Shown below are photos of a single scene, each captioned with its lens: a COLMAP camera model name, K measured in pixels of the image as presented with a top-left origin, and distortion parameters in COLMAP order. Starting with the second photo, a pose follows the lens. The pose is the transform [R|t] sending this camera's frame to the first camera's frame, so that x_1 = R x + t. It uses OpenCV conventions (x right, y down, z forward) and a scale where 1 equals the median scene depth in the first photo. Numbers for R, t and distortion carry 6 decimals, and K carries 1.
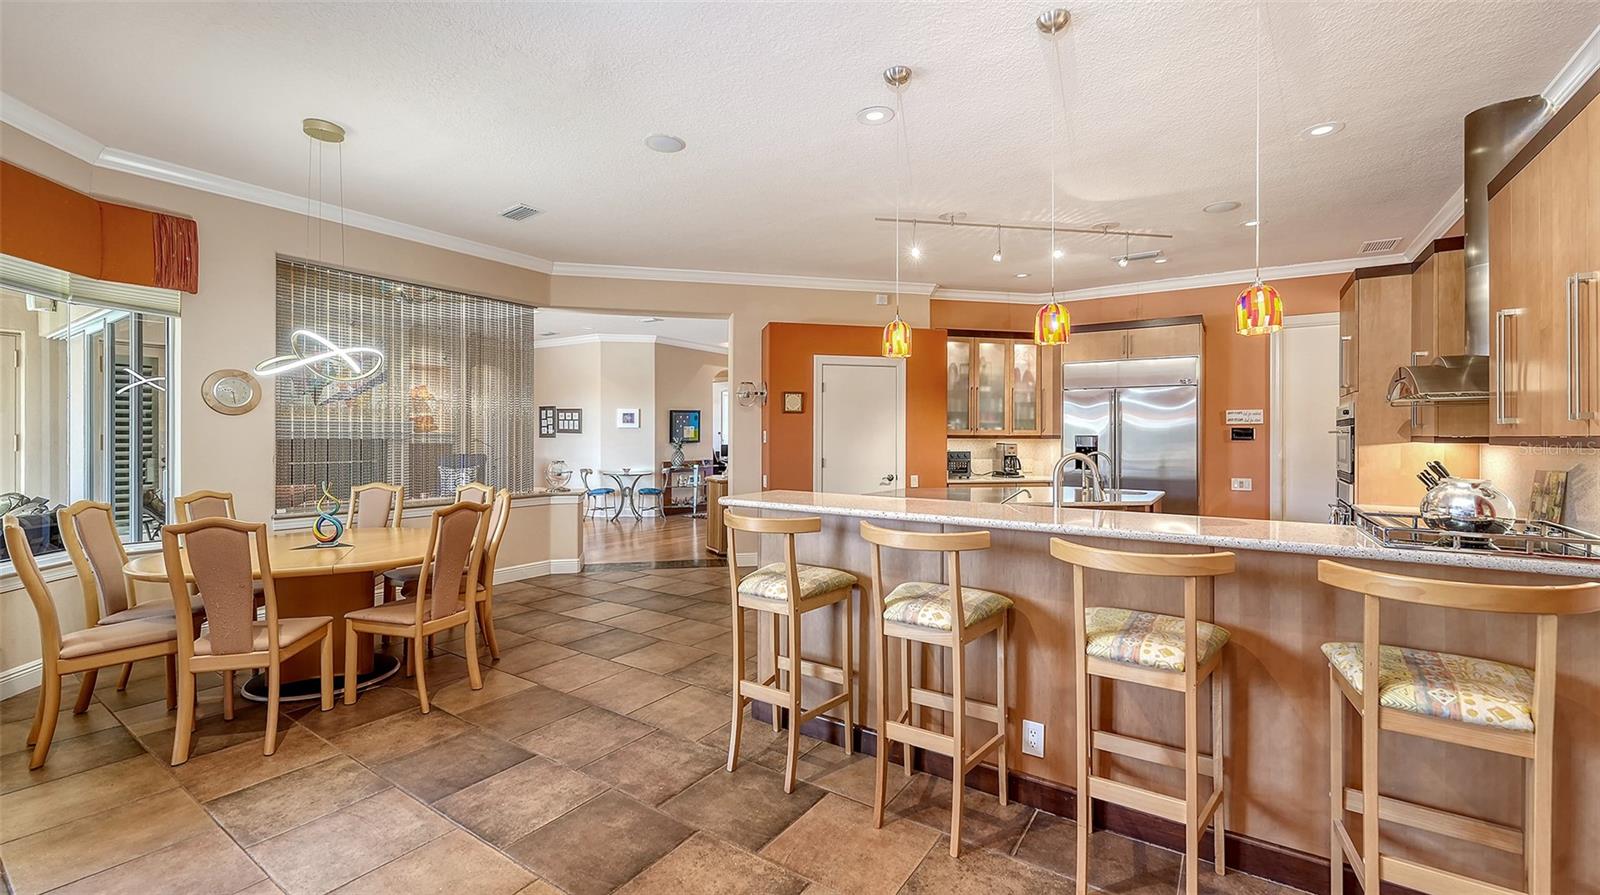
lens RADIAL K [[647.9, 0, 811.4], [0, 647.9, 438.7], [0, 0, 1]] dist [0.010253, 0.000060]
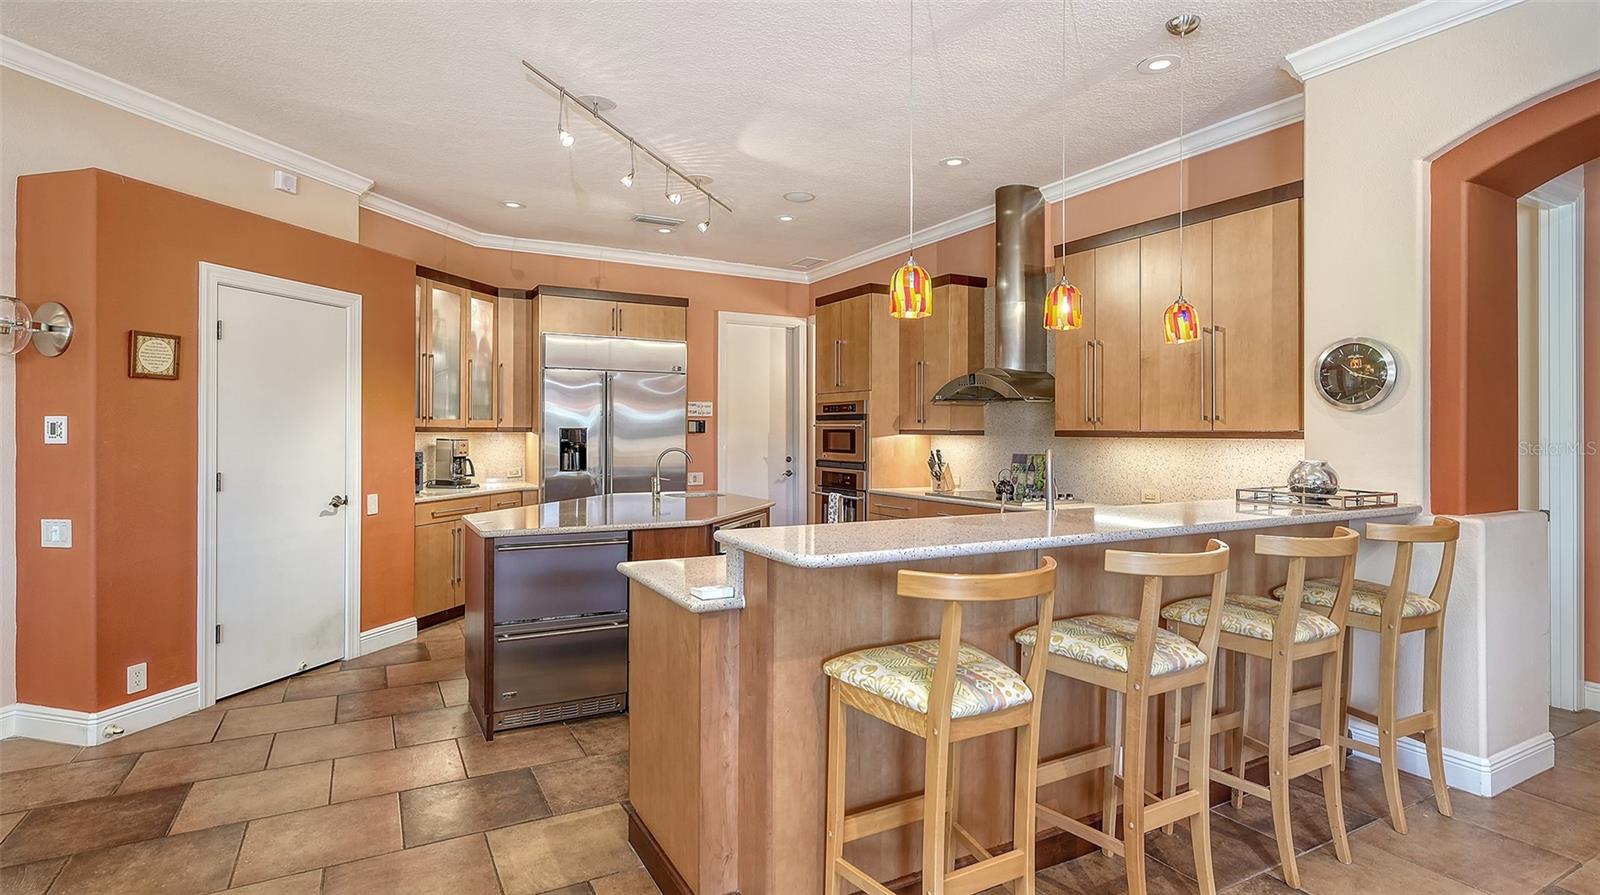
lens RADIAL K [[785.8, 0, 795.3], [0, 785.8, 433.5], [0, 0, 1]] dist [0.006454, 0.000711]
pose [[0.464355, -0.004168, 0.885639, -0.298924], [0.001891, 0.999991, 0.003715, -0.001411], [-0.885647, -0.000050, 0.464359, 0.315328]]
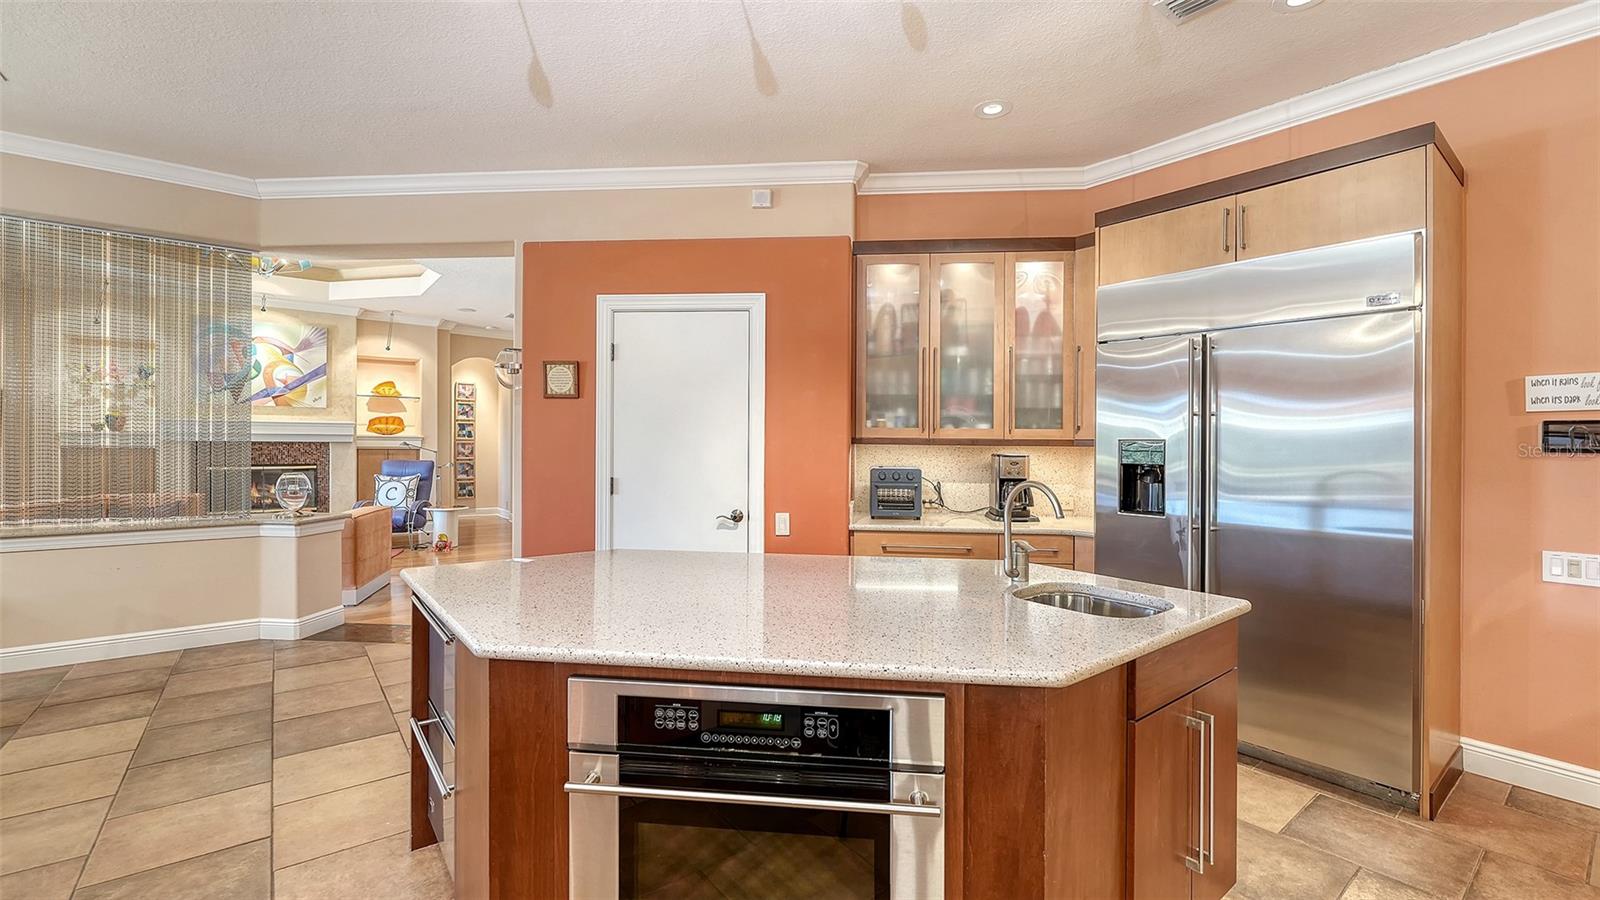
lens RADIAL K [[684.8, 0, 804.2], [0, 684.8, 438.8], [0, 0, 1]] dist [0.007179, -0.000430]
pose [[0.952085, 0.004103, -0.305806, 0.343684], [-0.007036, 0.999939, -0.008489, 0.000116], [0.305752, 0.010234, 0.952056, 0.463215]]
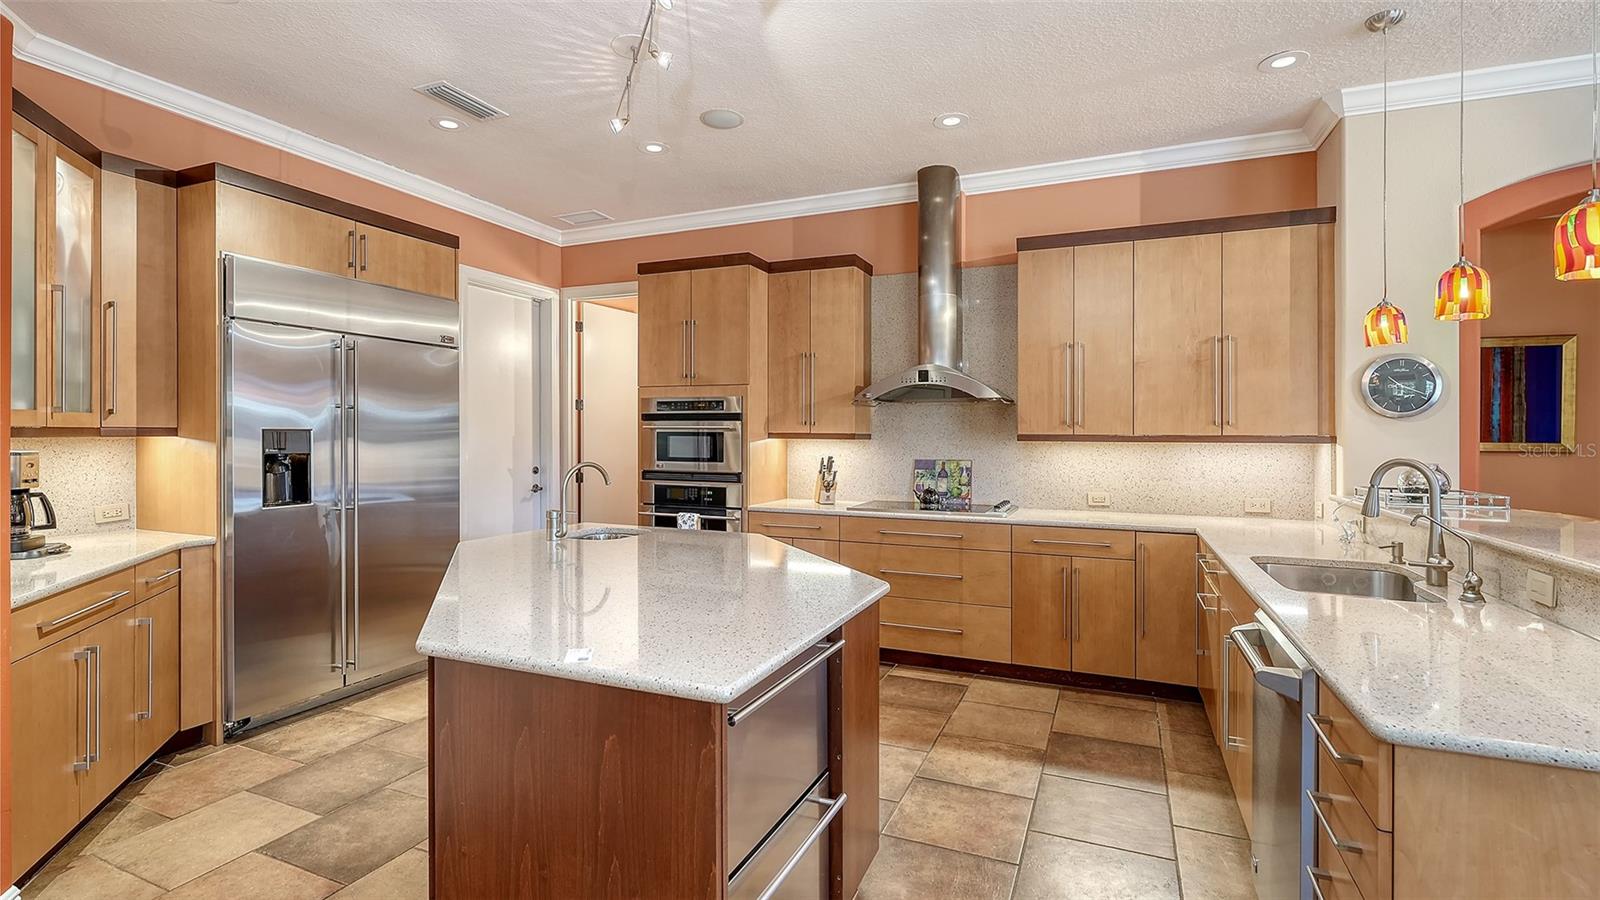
lens RADIAL K [[731.0, 0, 802.0], [0, 731.0, 436.4], [0, 0, 1]] dist [-0.001750, -0.001008]
pose [[-0.173704, -0.007076, 0.984772, -0.136963], [-0.000491, 0.999975, 0.007099, -0.003754], [-0.984798, 0.000750, -0.173703, 0.734711]]
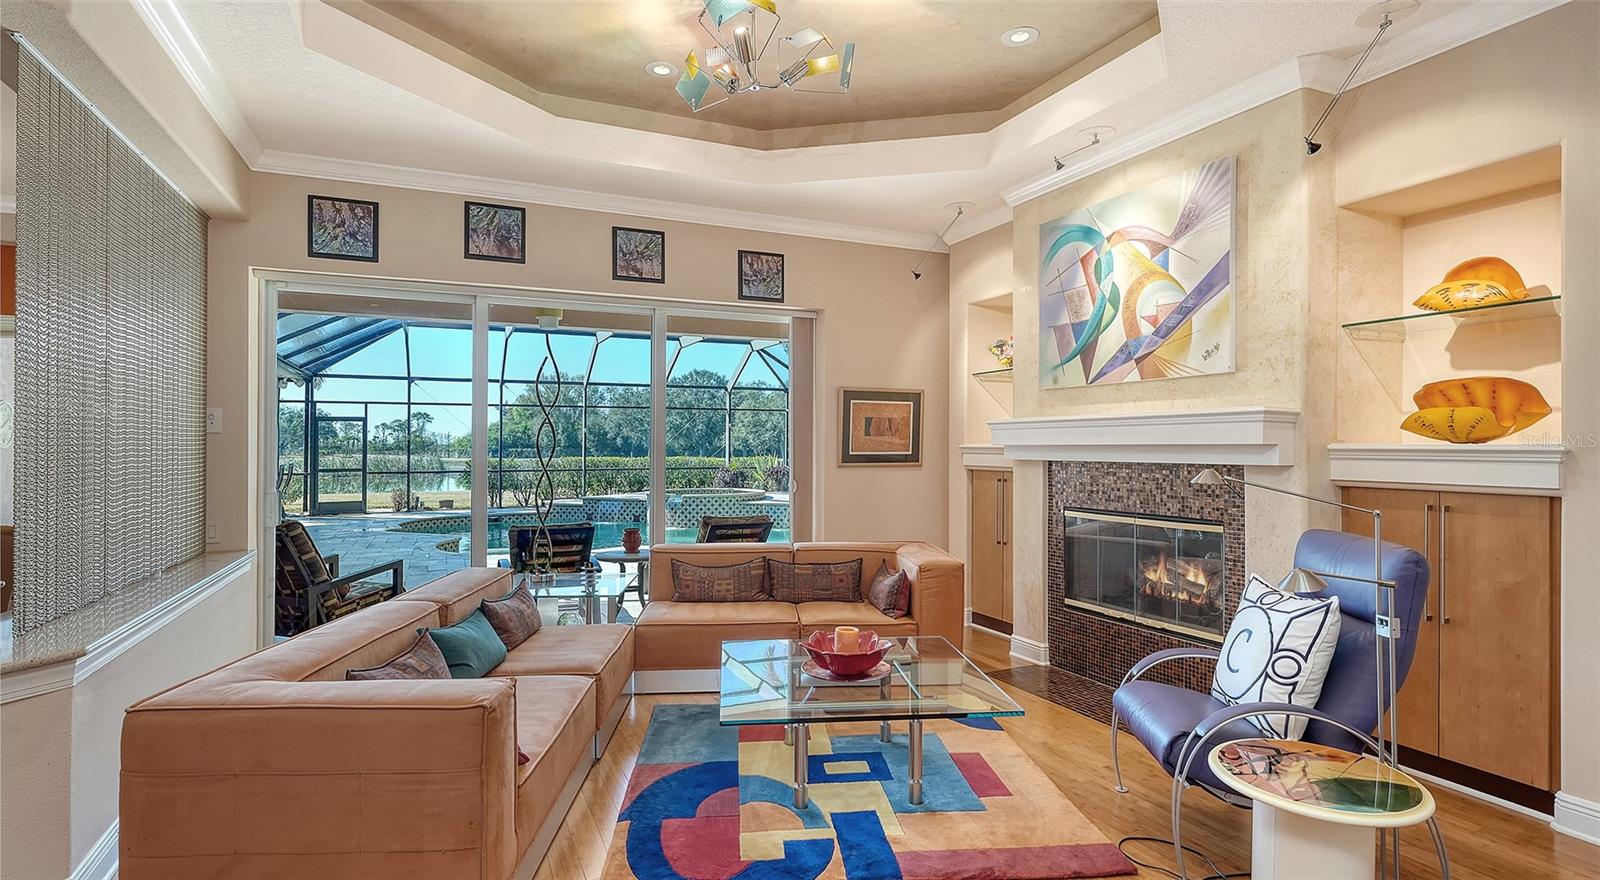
lens RADIAL K [[785.8, 0, 808.6], [0, 785.8, 445.2], [0, 0, 1]] dist [0.006454, 0.000711]
pose [[-0.505990, -0.006684, -0.862513, -0.304537], [-0.004282, 0.999977, -0.005237, -0.008285], [0.862529, 0.001043, -0.506007, 1.466232]]
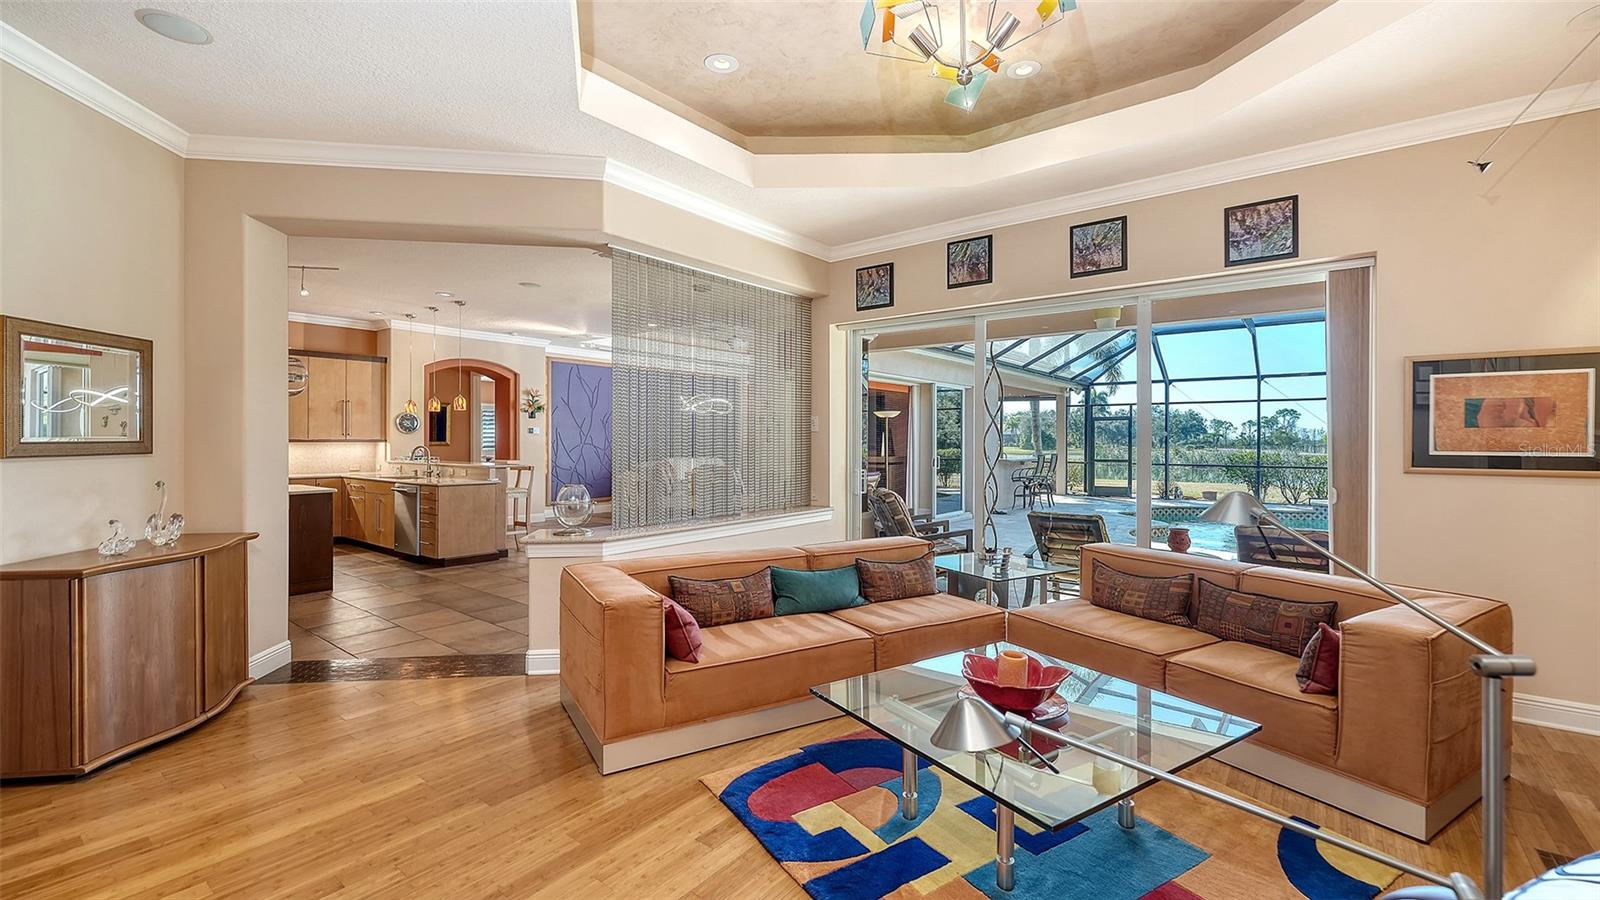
lens RADIAL K [[684.8, 0, 807.5], [0, 684.8, 437.4], [0, 0, 1]] dist [0.007179, -0.000430]
pose [[-0.997995, -0.008930, 0.062667, -0.624305], [-0.009017, 0.999959, -0.001105, -0.011094], [-0.062654, -0.001668, -0.998034, 1.601501]]
